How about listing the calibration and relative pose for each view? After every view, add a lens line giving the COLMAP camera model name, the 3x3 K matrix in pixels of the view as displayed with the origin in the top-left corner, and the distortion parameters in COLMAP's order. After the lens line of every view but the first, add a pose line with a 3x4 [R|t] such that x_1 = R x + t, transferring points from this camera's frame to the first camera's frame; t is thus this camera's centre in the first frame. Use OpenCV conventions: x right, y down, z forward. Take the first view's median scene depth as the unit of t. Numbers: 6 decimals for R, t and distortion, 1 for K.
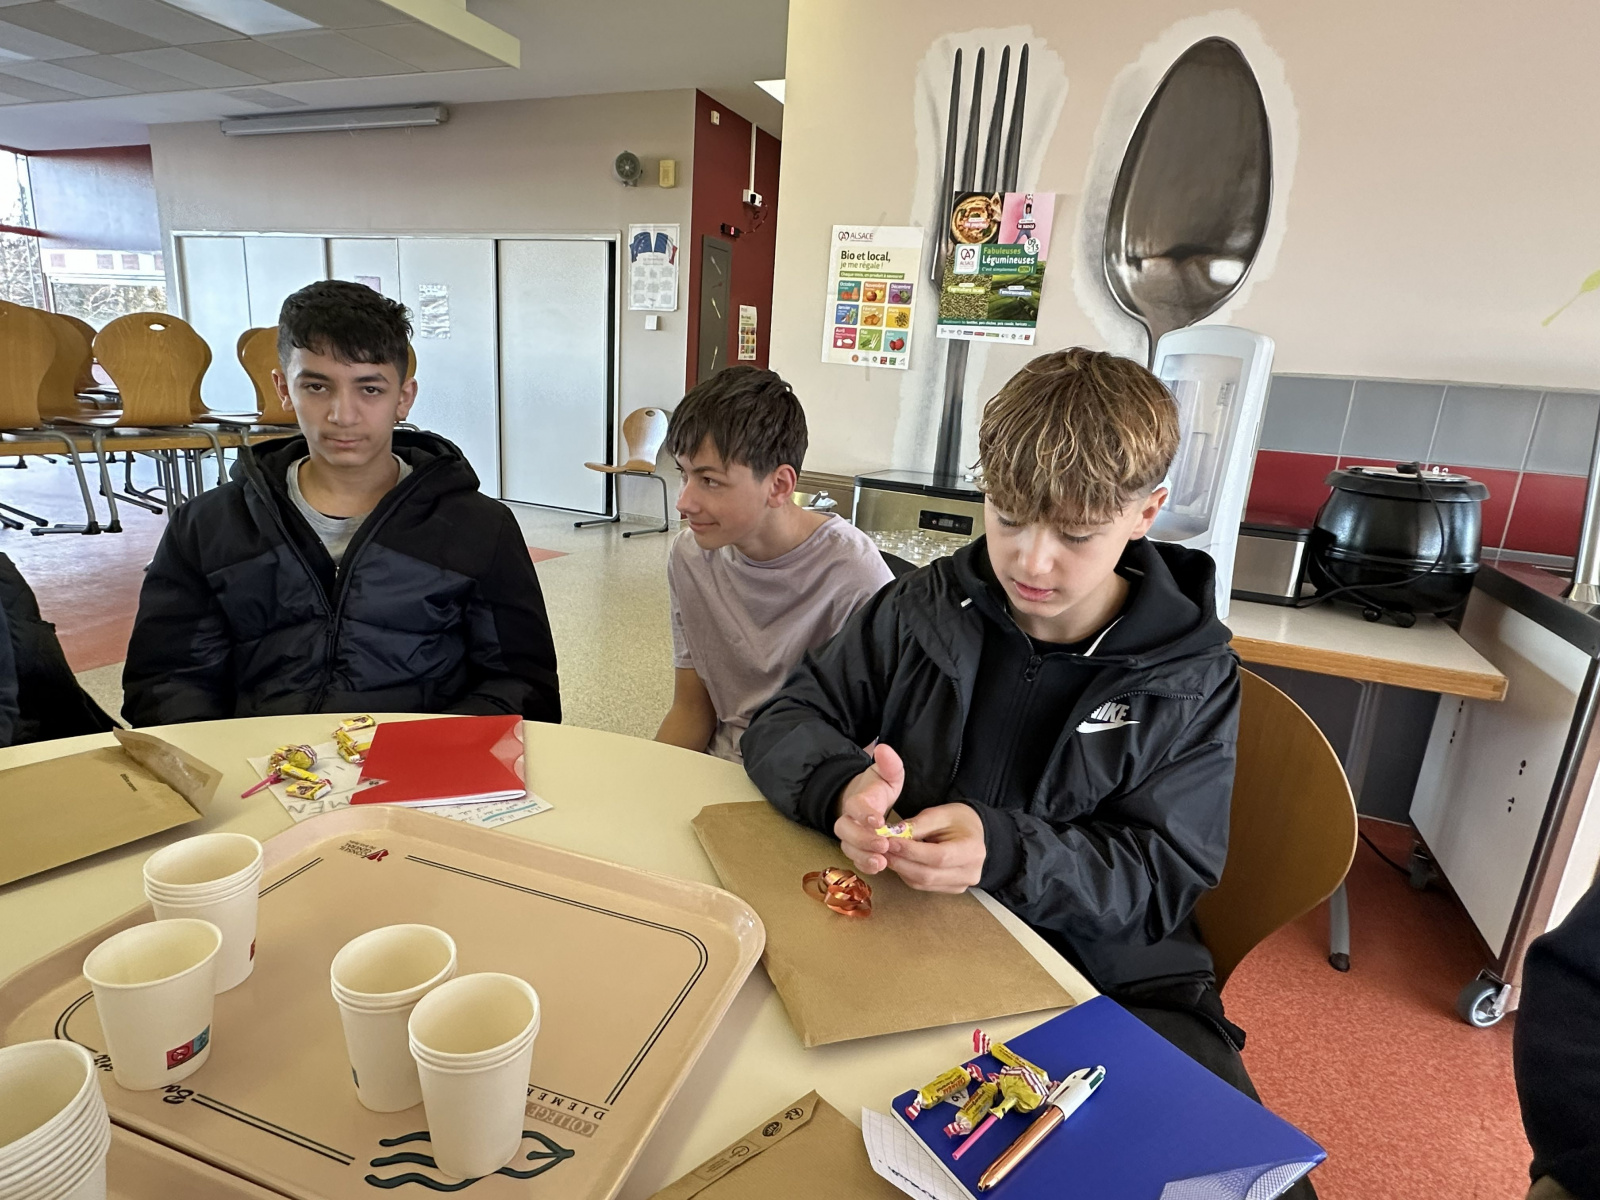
lens RADIAL K [[889.3, 0, 797.3], [0, 889.3, 597.7], [0, 0, 1]] dist [-0.000170, 0.000416]
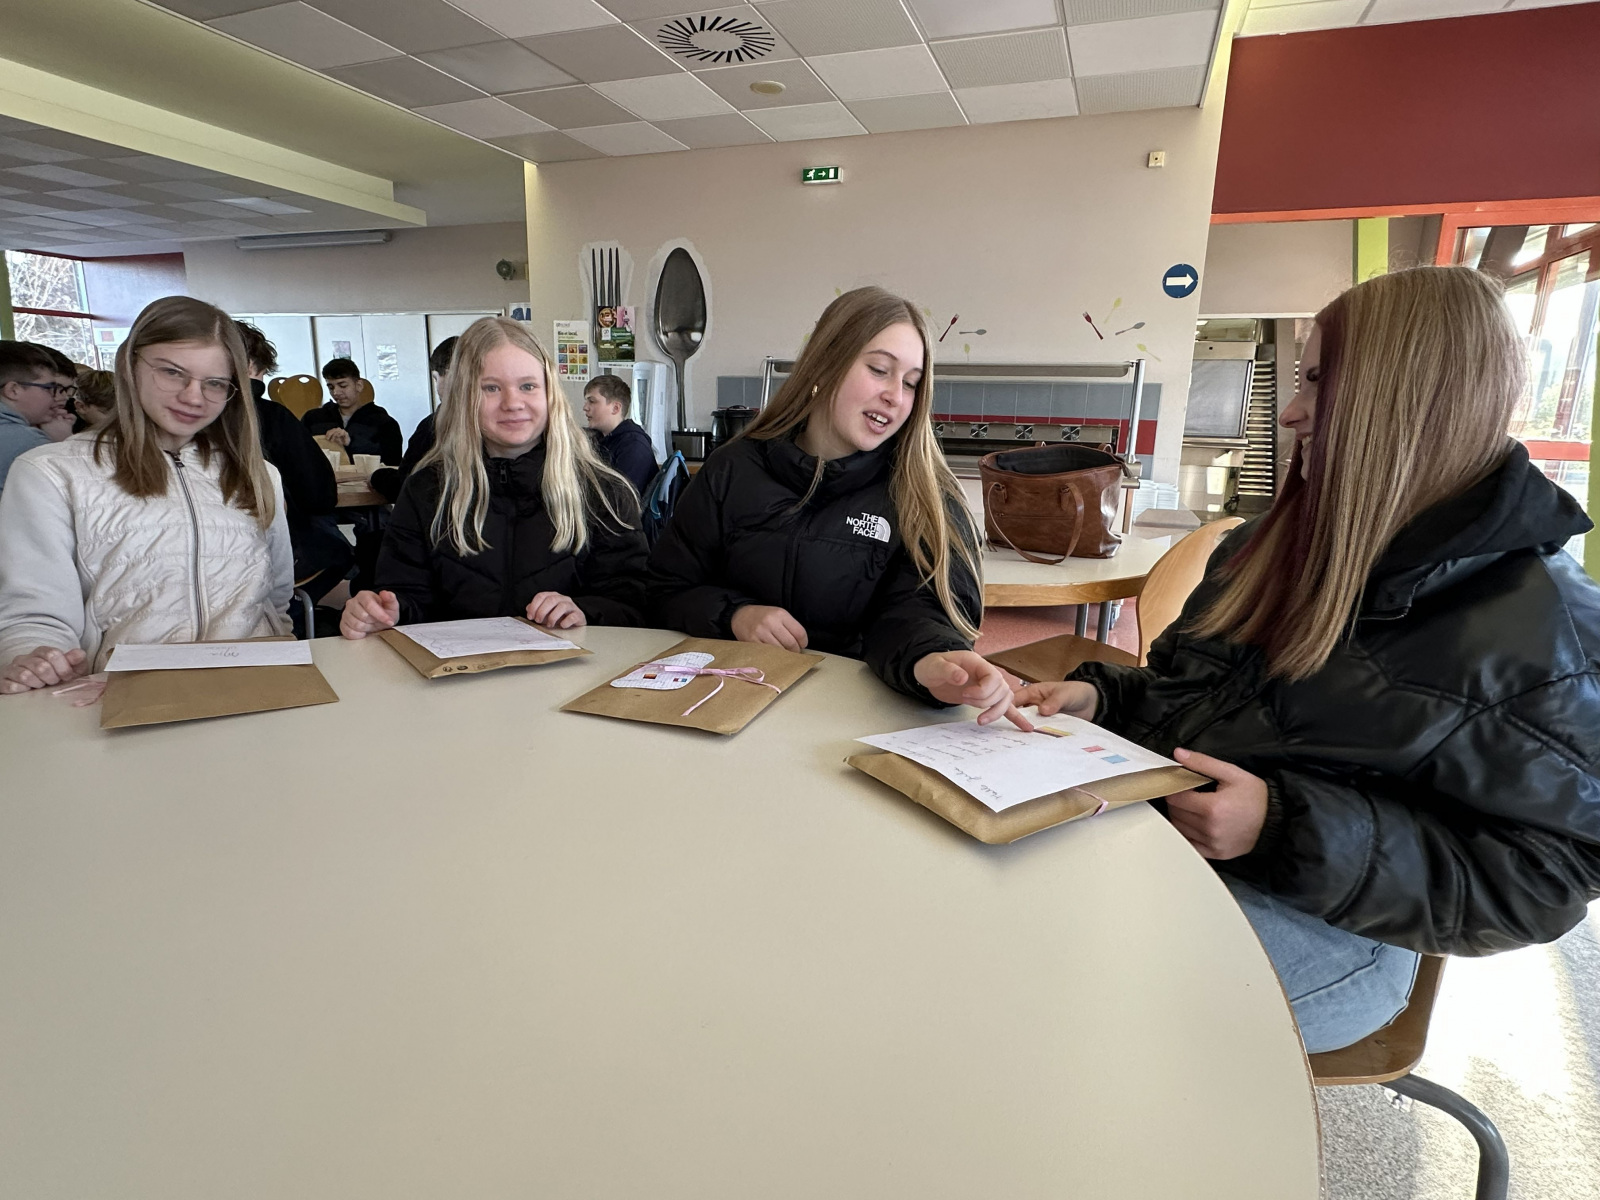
lens RADIAL K [[841.7, 0, 796.7], [0, 841.7, 595.9], [0, 0, 1]] dist [0.000985, -0.000194]
pose [[0.997782, -0.051841, 0.041766, 0.561097], [0.052743, 0.998392, -0.020791, 0.383353], [-0.040621, 0.022947, 0.998911, -1.225819]]
